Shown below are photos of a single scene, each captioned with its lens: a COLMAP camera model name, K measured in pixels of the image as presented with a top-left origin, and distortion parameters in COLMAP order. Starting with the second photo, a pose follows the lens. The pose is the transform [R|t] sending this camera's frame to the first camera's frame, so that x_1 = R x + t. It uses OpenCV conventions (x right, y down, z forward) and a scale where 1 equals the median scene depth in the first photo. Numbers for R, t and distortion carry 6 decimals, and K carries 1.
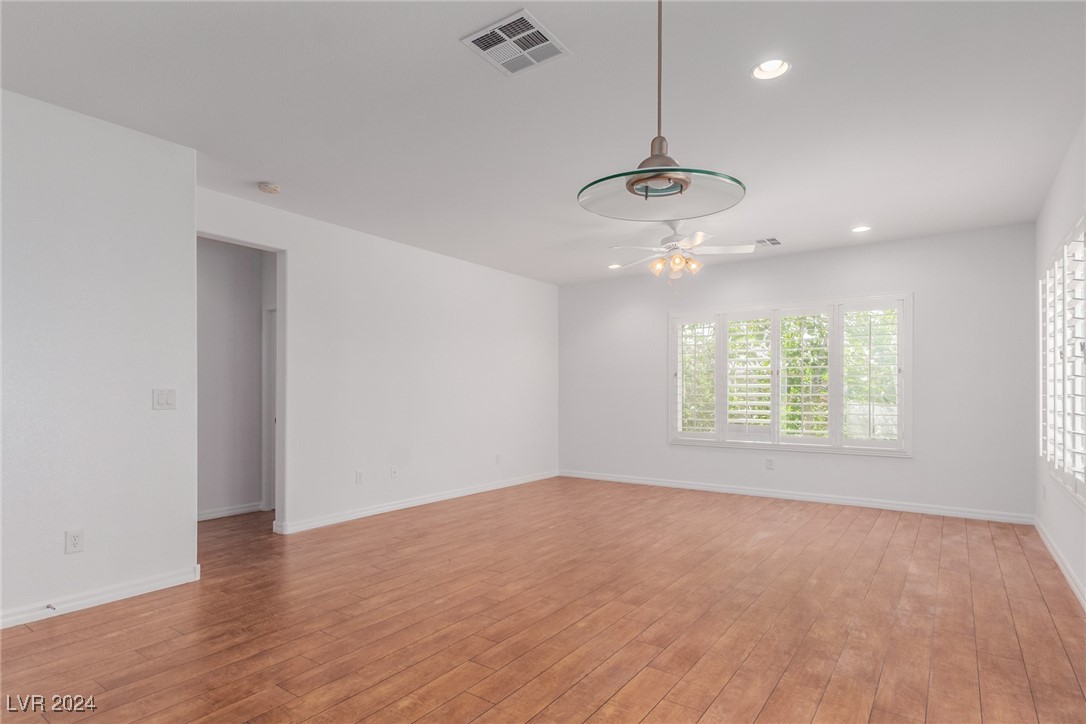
lens RADIAL K [[562.5, 0, 548.0], [0, 562.5, 387.2], [0, 0, 1]] dist [0.016231, 0.000442]
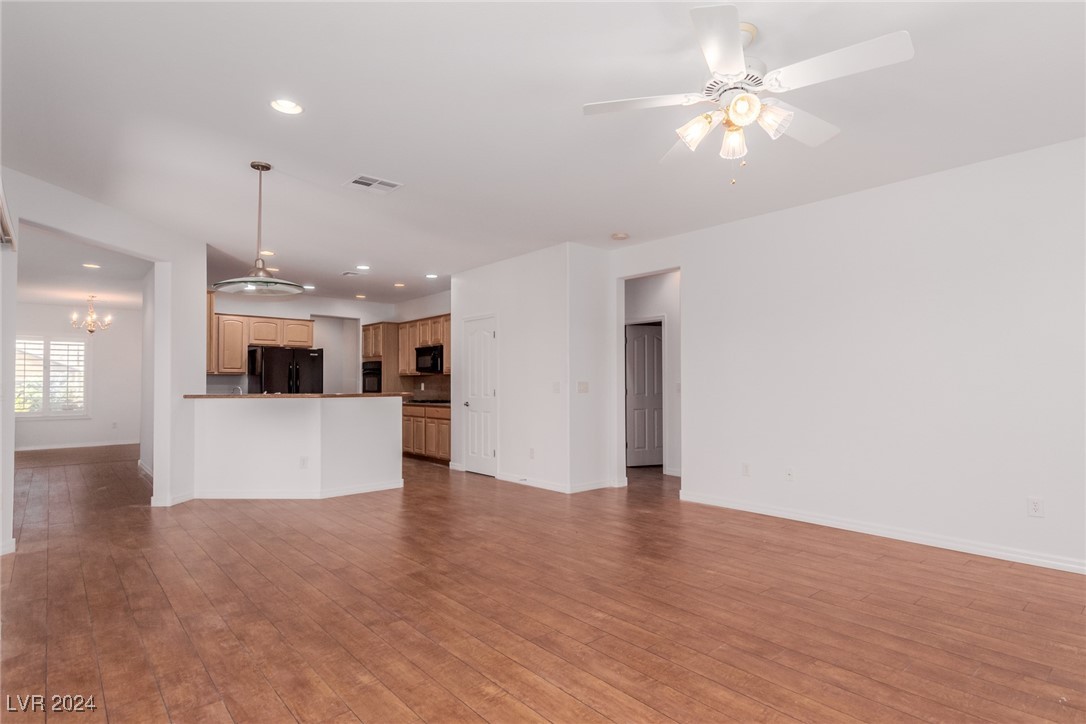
lens RADIAL K [[562.5, 0, 548.0], [0, 562.5, 387.2], [0, 0, 1]] dist [0.016231, 0.000442]
pose [[-0.226870, 0.009375, -0.973880, 1.114116], [0.012355, 0.999901, 0.006747, 0.012252], [0.973847, -0.010502, -0.226964, 1.441933]]
